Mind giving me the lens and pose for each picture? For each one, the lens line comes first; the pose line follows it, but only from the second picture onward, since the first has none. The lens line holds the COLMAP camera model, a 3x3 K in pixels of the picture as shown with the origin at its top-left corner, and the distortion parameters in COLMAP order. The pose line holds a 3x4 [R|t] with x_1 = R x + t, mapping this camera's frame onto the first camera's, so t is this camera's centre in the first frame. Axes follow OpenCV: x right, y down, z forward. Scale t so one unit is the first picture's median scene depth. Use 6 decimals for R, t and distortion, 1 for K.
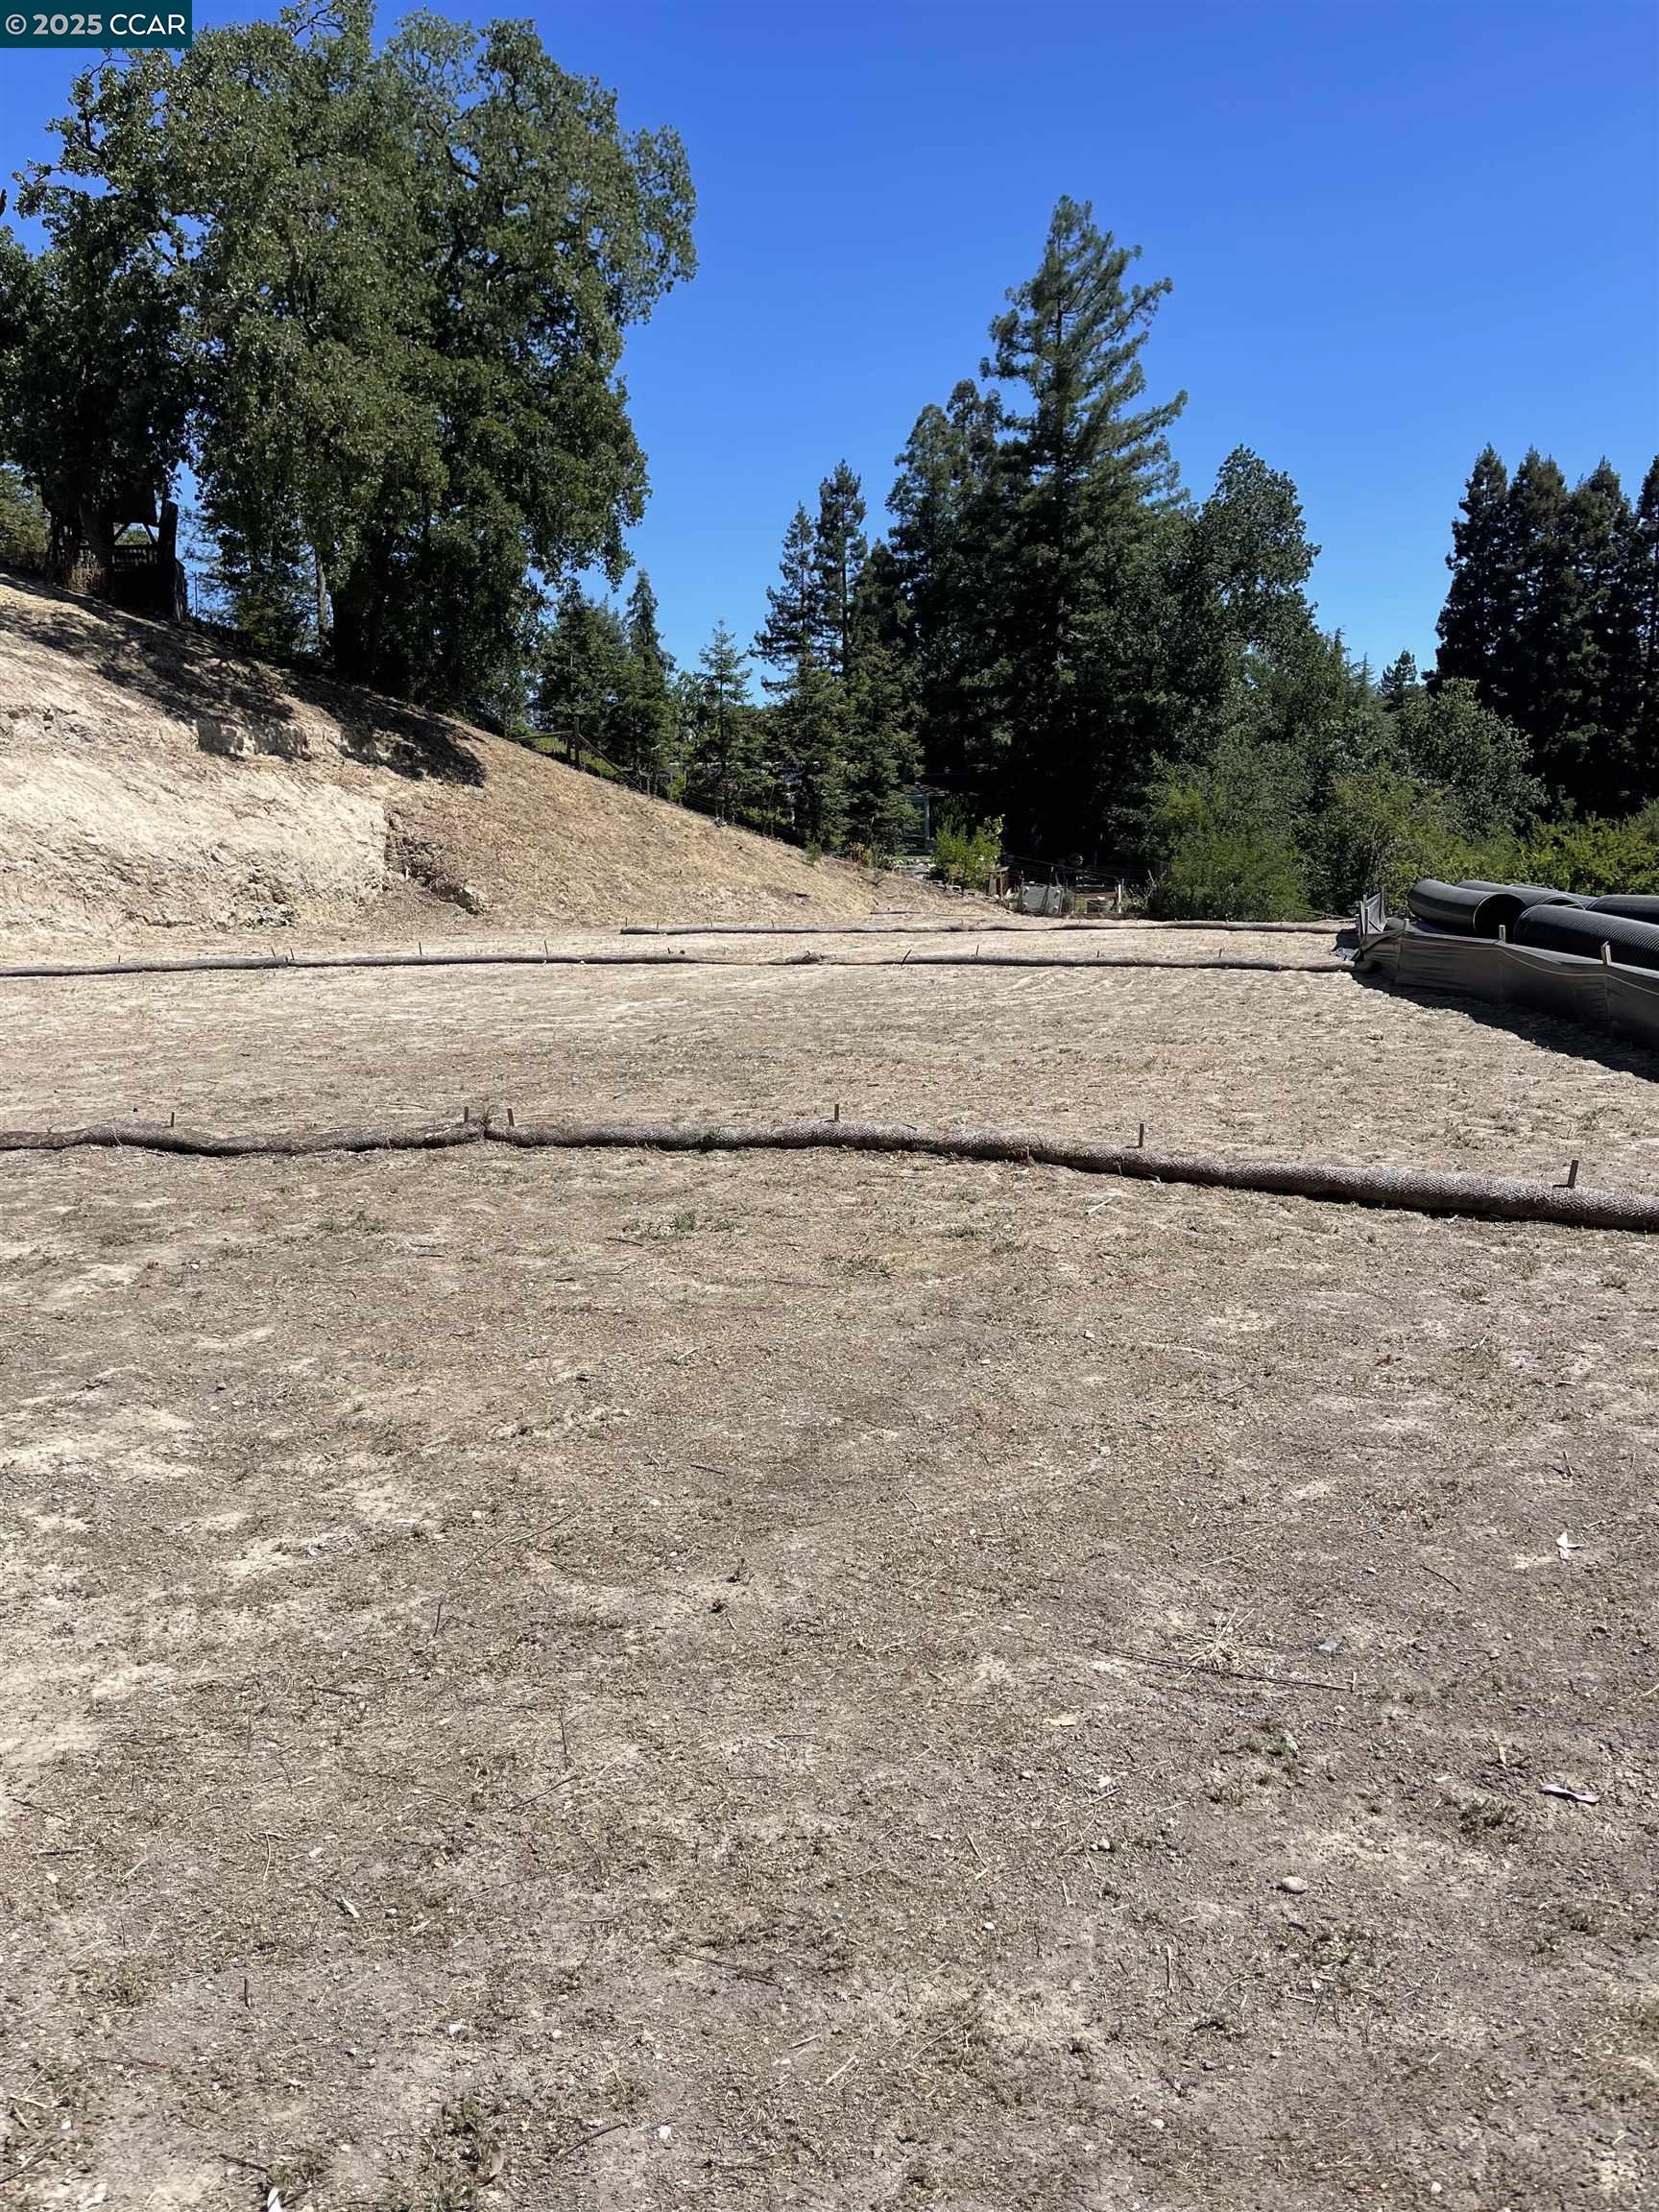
lens RADIAL K [[1673.8, 0, 850.8], [0, 1673.8, 1117.7], [0, 0, 1]] dist [0.073112, -0.102900]
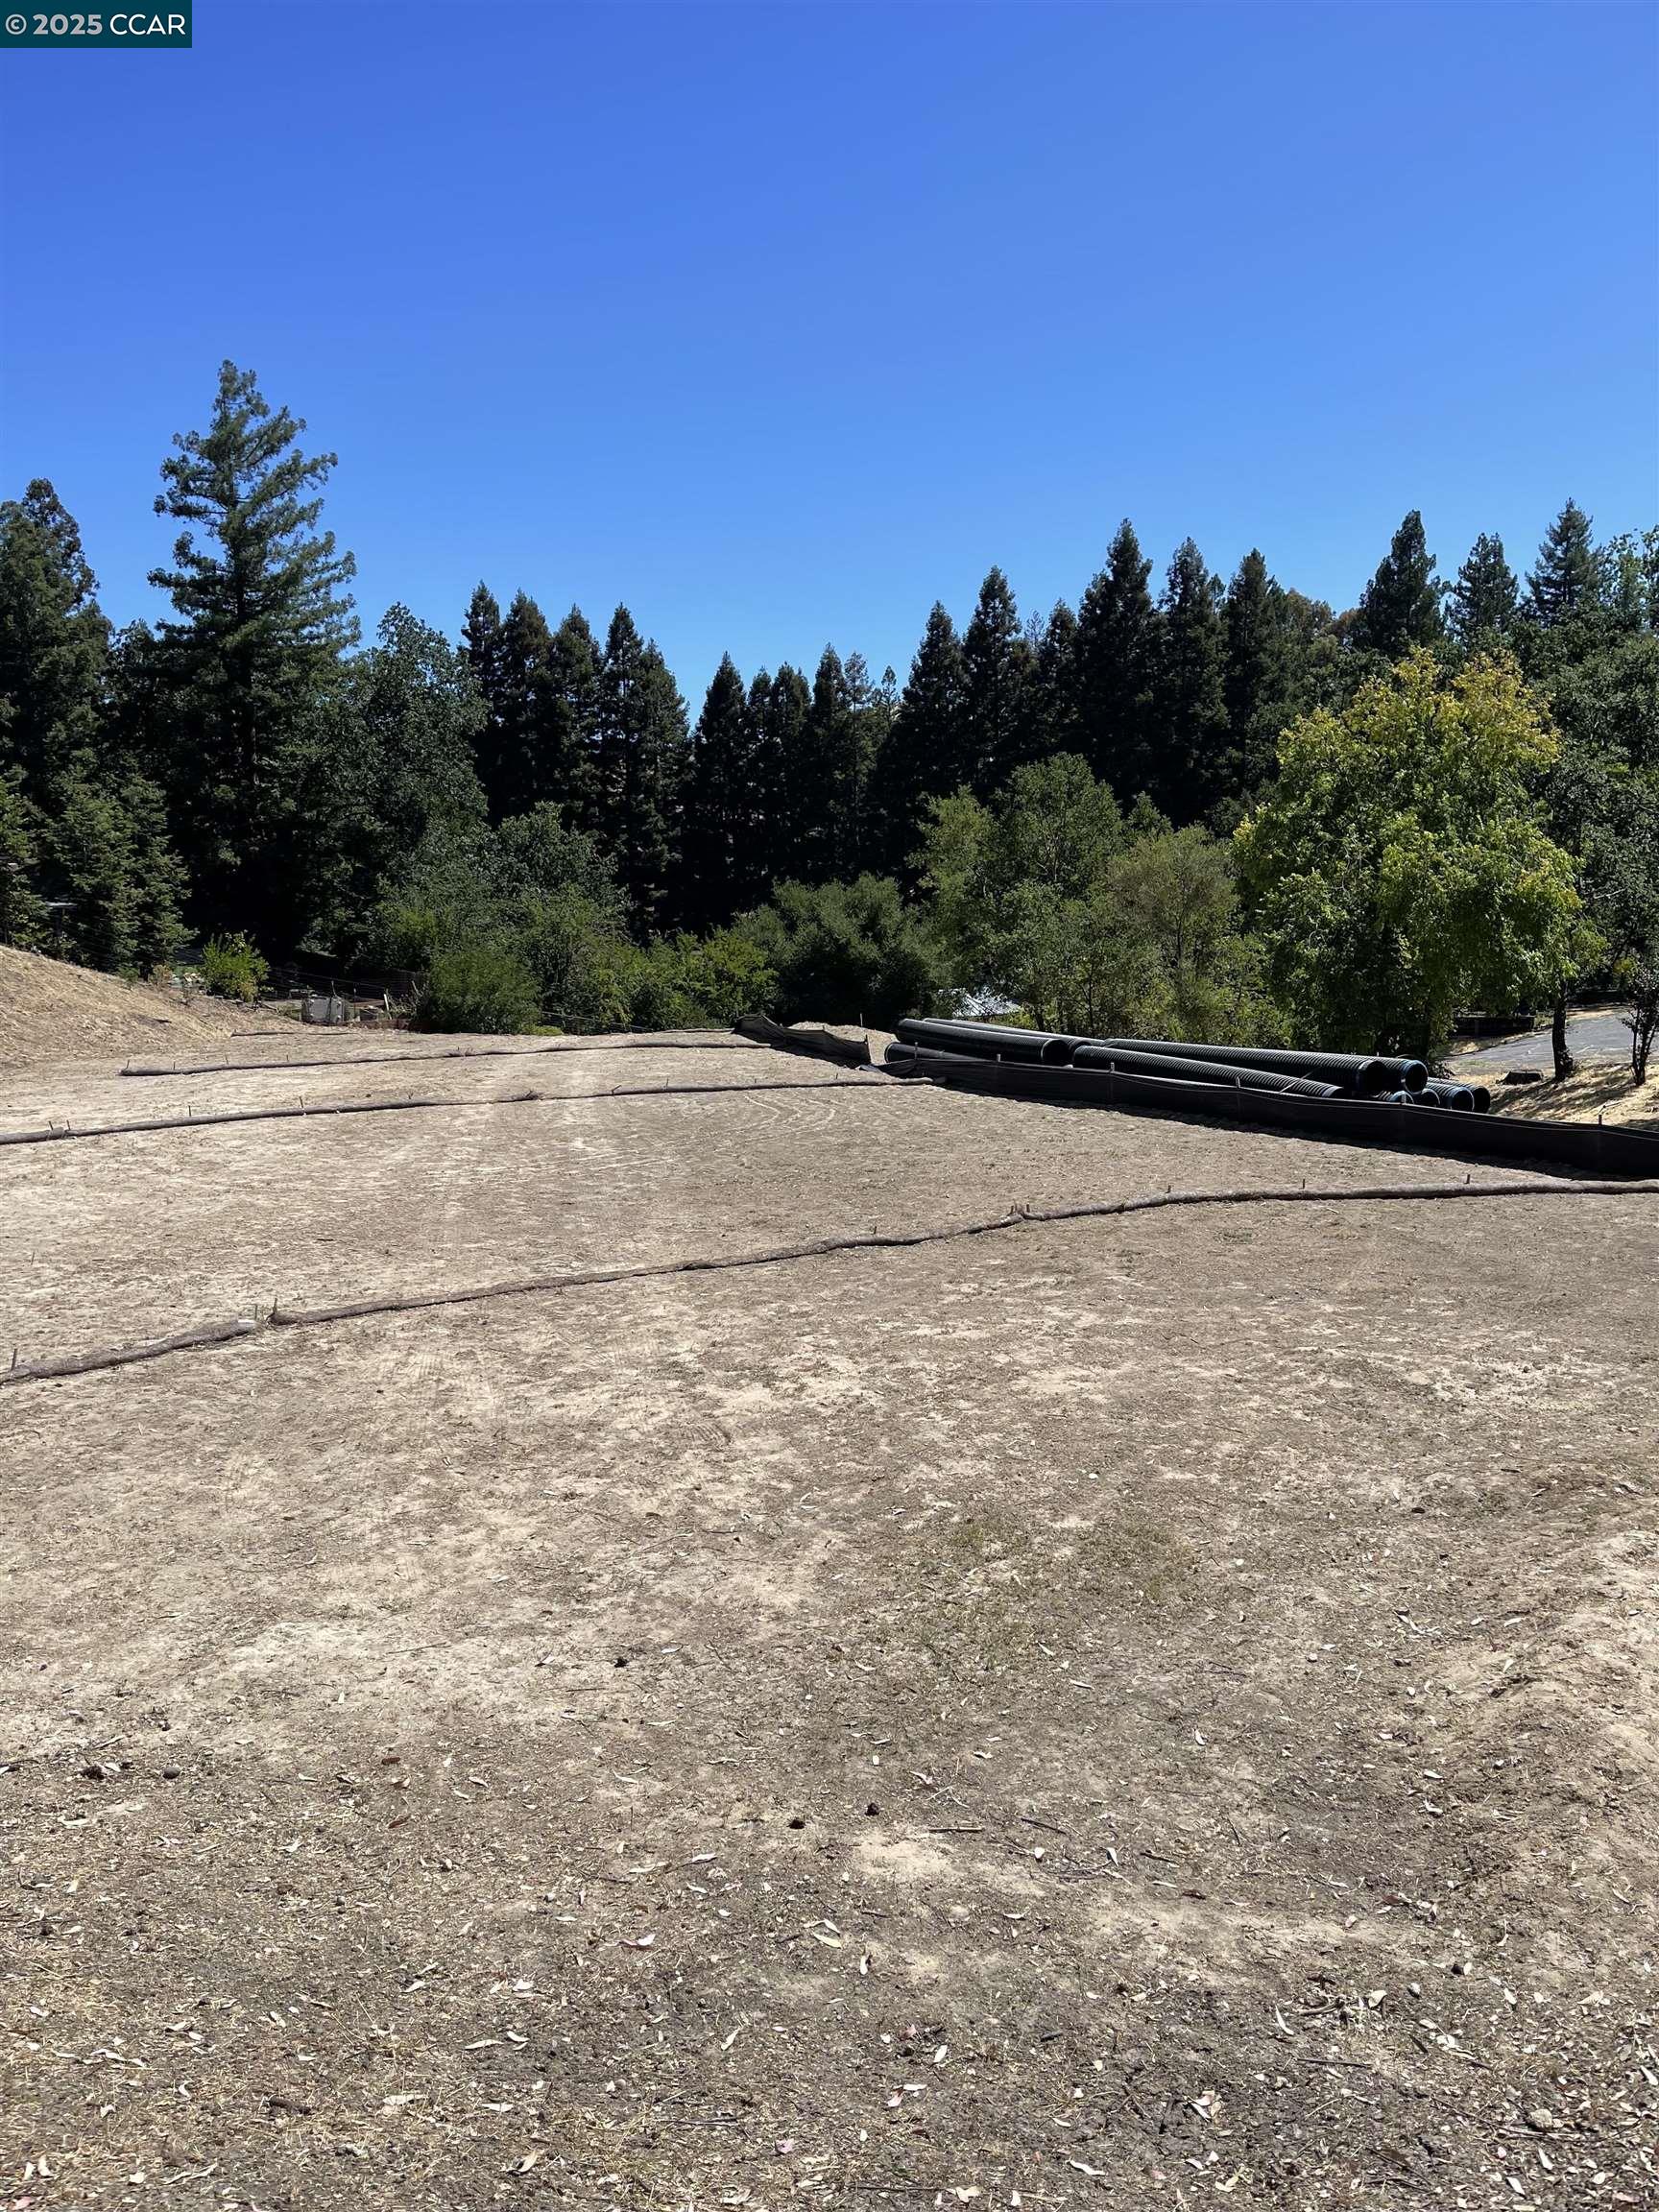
lens RADIAL K [[1673.8, 0, 846.6], [0, 1673.8, 1134.5], [0, 0, 1]] dist [0.073112, -0.102900]
pose [[0.805775, -0.085904, 0.585958, -0.332902], [0.101312, 0.994833, 0.006528, -0.026742], [-0.583491, 0.054104, 0.810315, -0.117987]]
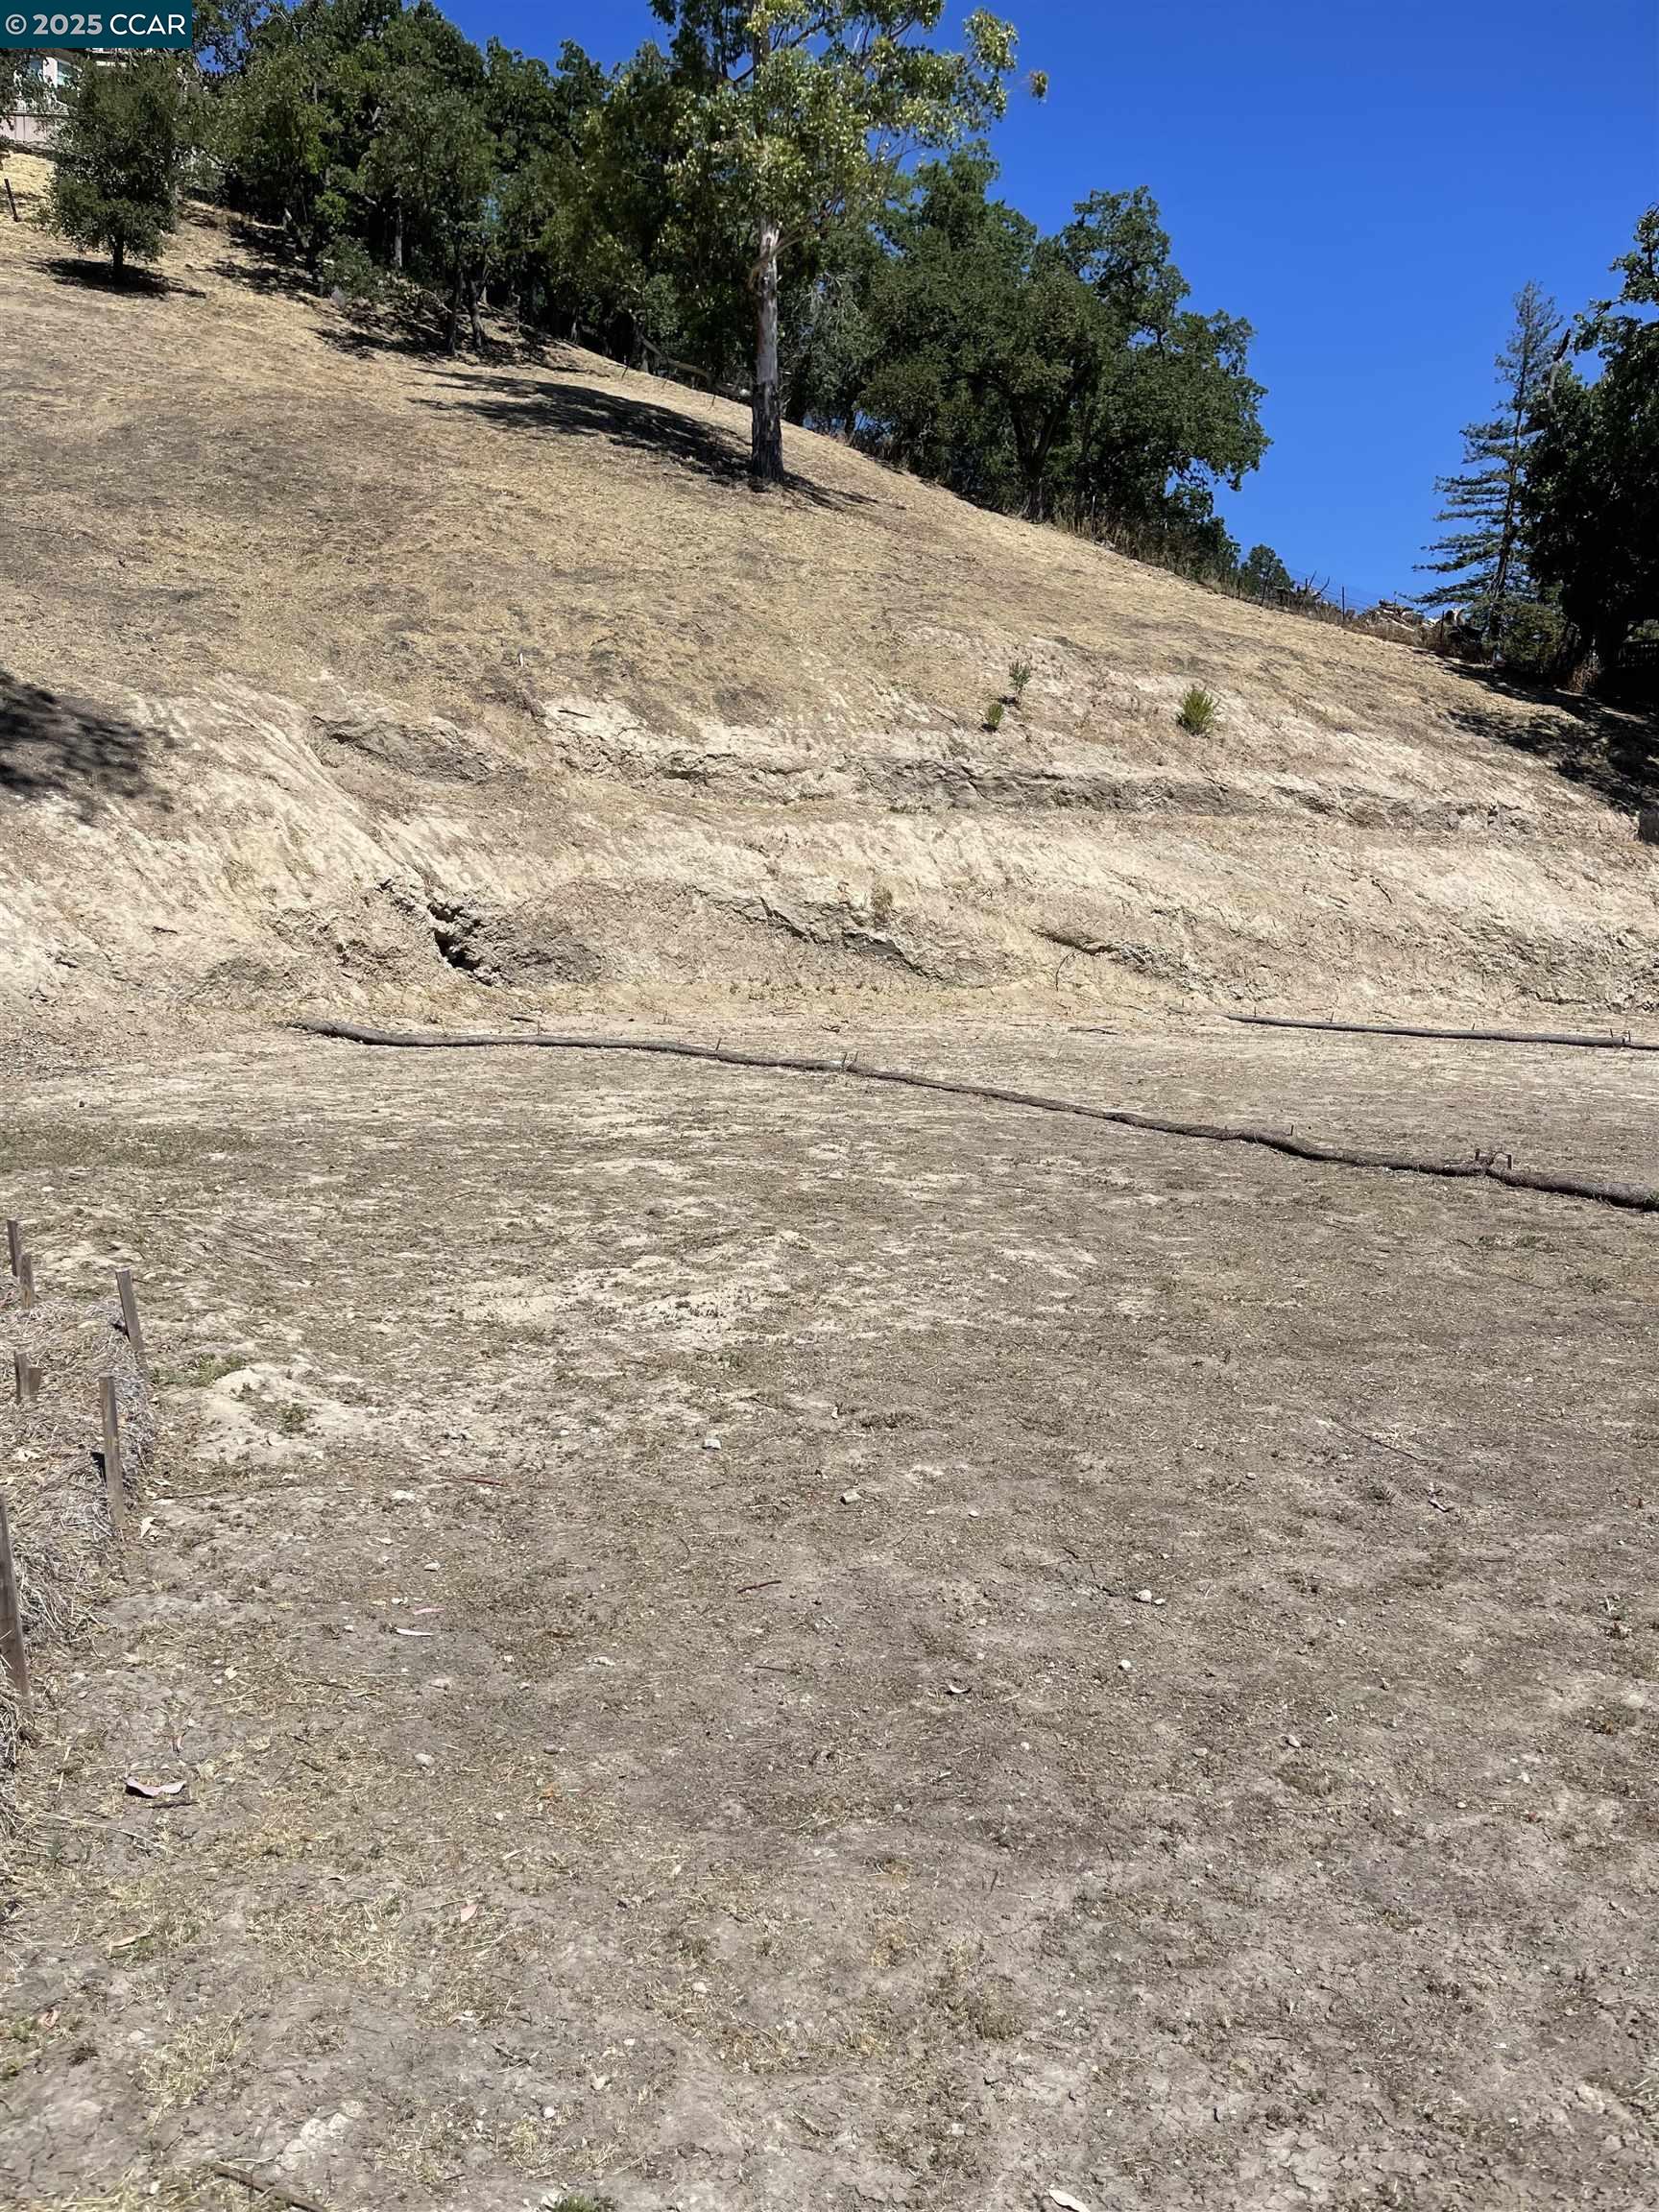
lens RADIAL K [[1673.8, 0, 818.5], [0, 1673.8, 1138.8], [0, 0, 1]] dist [0.073112, -0.102900]
pose [[0.648324, 0.137669, -0.748814, 0.085228], [-0.160970, 0.986069, 0.041921, 0.002781], [0.744153, 0.093358, 0.661453, -0.048160]]
